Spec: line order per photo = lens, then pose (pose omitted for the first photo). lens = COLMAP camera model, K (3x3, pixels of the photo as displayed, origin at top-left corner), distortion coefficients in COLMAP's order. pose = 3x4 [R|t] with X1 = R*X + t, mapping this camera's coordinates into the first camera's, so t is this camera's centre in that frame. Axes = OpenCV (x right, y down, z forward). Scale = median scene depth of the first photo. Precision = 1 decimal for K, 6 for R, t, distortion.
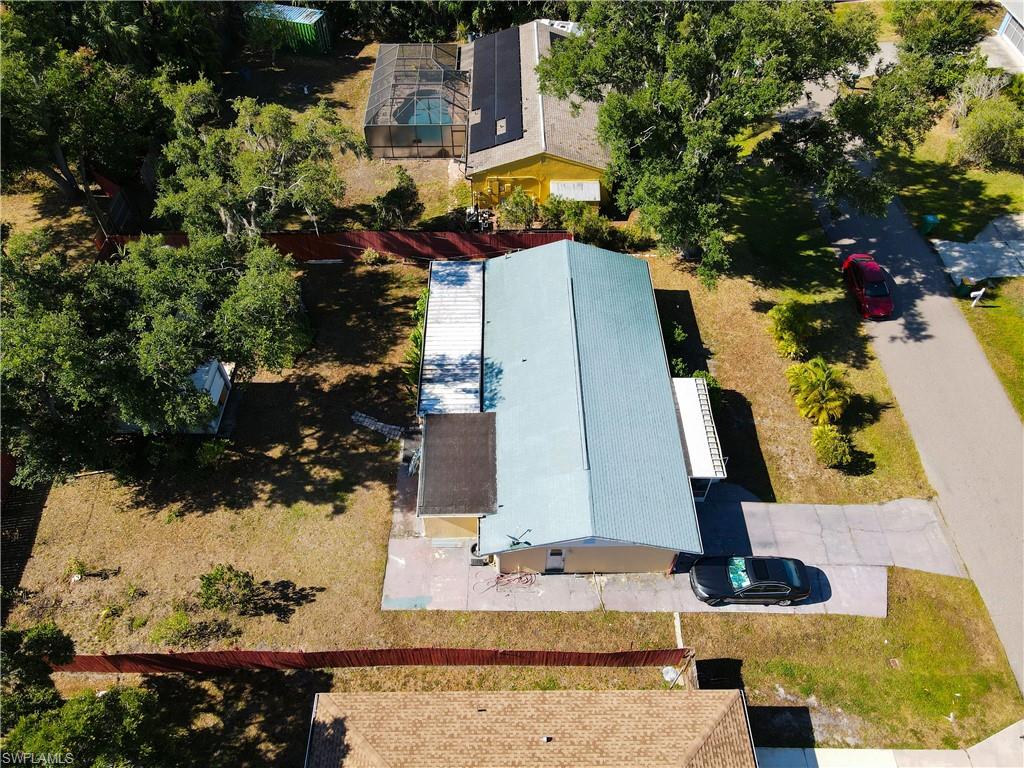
lens RADIAL K [[751.4, 0, 514.3], [0, 751.4, 383.3], [0, 0, 1]] dist [0.007825, 0.012152]
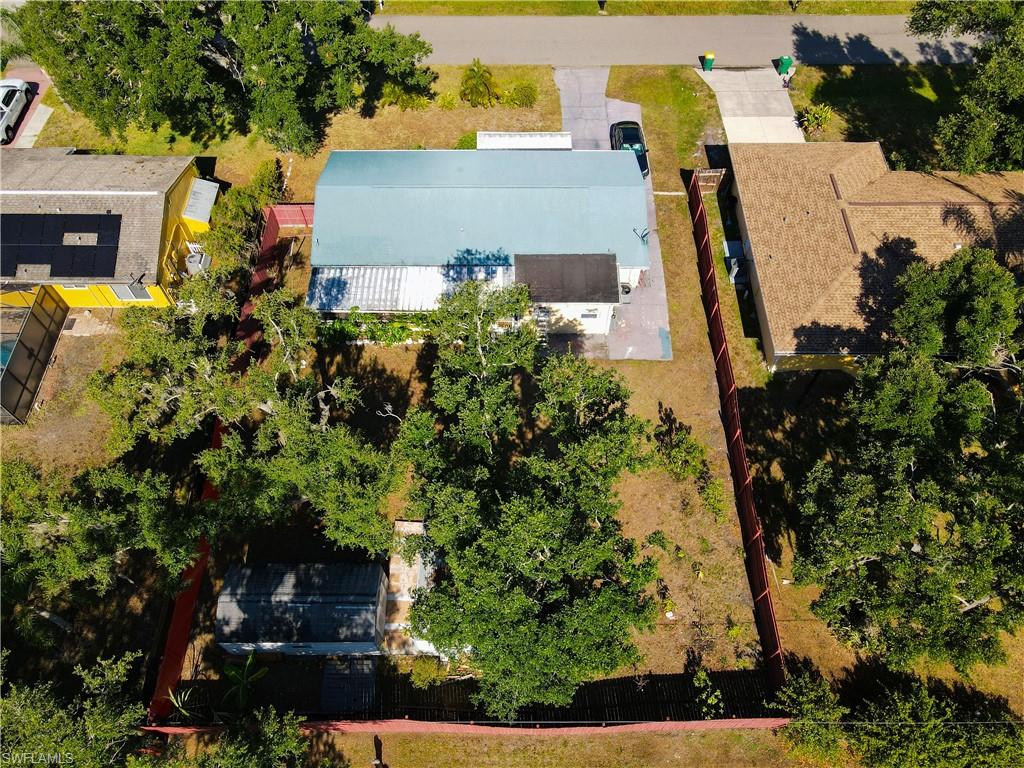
lens RADIAL K [[751.4, 0, 515.6], [0, 751.4, 385.3], [0, 0, 1]] dist [0.007825, 0.012152]
pose [[0.017678, -0.852835, 0.521881, -0.847534], [0.773098, 0.342656, 0.533767, -0.538653], [-0.634041, 0.394029, 0.665383, 0.348188]]
